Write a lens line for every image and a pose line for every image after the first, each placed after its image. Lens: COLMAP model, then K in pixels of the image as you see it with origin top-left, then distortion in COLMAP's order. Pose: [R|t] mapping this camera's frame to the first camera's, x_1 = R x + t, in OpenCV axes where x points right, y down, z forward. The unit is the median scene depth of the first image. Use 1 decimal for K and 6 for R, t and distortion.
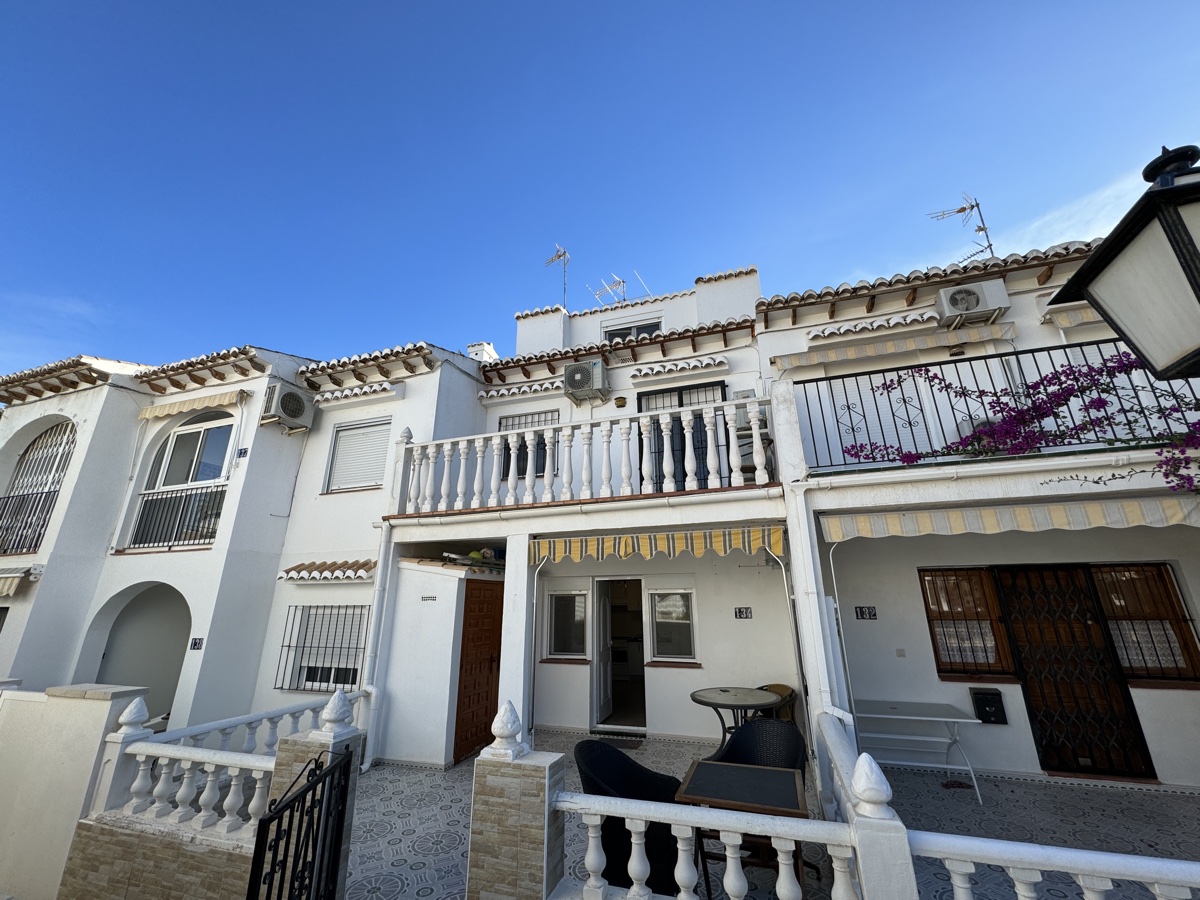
lens RADIAL K [[476.8, 0, 600.0], [0, 476.8, 450.0], [0, 0, 1]] dist [-0.002146, 0.000117]
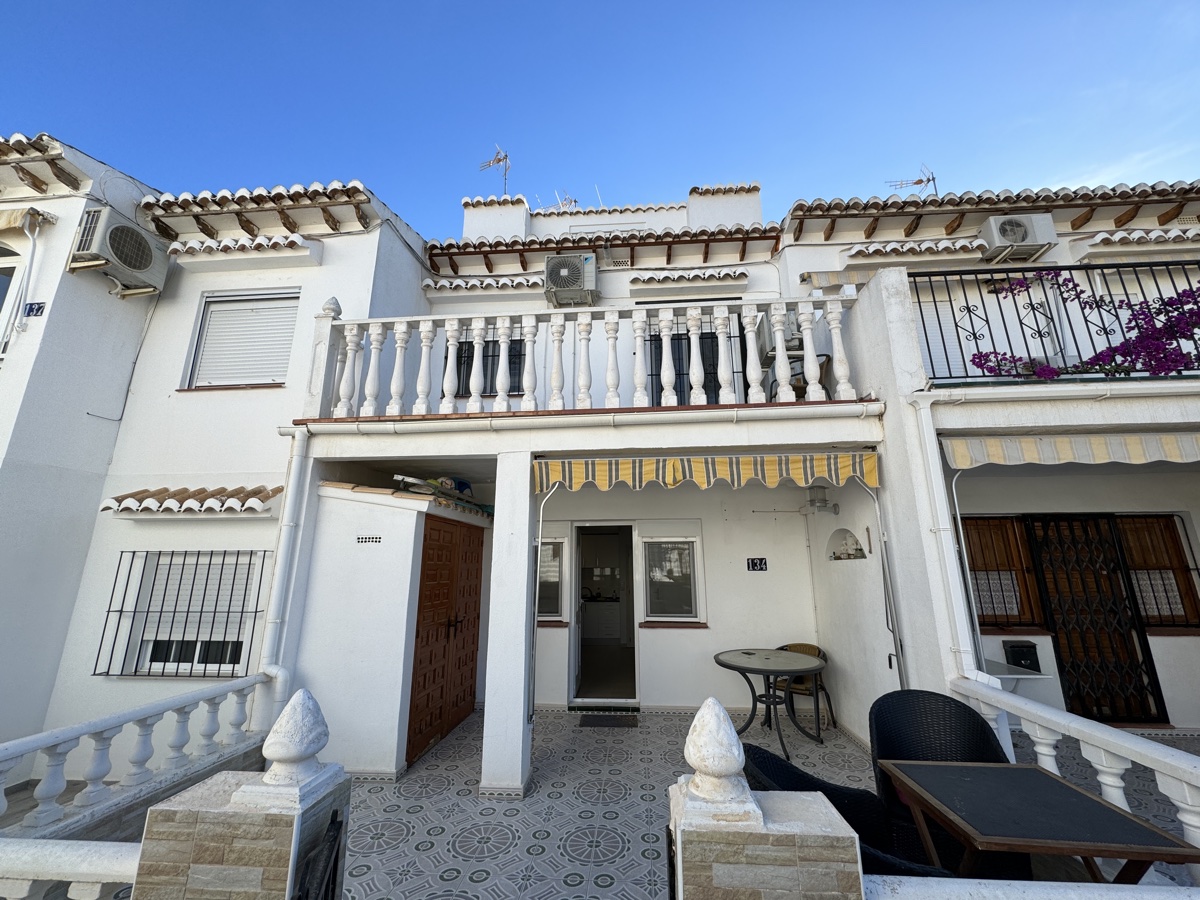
lens RADIAL K [[476.8, 0, 600.0], [0, 476.8, 450.0], [0, 0, 1]] dist [-0.002146, 0.000117]
pose [[0.970742, 0.061412, 0.232140, -0.184997], [-0.077050, 0.995286, 0.058902, 0.105688], [-0.227429, -0.075065, 0.970897, 0.239655]]
